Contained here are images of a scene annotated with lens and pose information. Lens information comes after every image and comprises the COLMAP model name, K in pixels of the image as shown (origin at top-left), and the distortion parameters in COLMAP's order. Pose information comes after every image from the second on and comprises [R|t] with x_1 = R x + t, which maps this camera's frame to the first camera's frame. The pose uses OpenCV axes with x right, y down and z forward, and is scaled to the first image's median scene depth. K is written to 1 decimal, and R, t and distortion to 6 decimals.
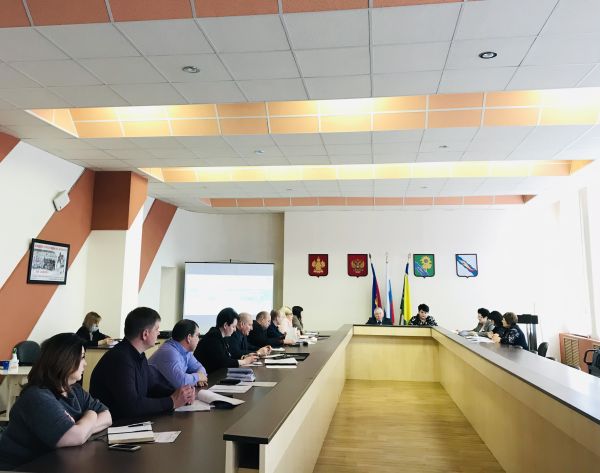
lens RADIAL K [[604.6, 0, 292.4], [0, 604.6, 206.1], [0, 0, 1]] dist [0.077883, -0.184426]
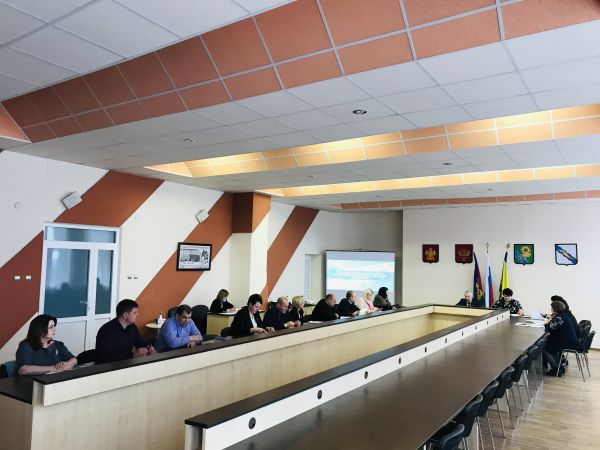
lens RADIAL K [[489.8, 0, 295.1], [0, 489.8, 228.4], [0, 0, 1]] dist [0.026120, -0.013216]
pose [[0.901768, -0.018195, -0.431837, 0.348847], [0.048762, 0.997018, 0.059816, -0.039055], [0.429461, -0.074997, 0.899966, -0.004470]]
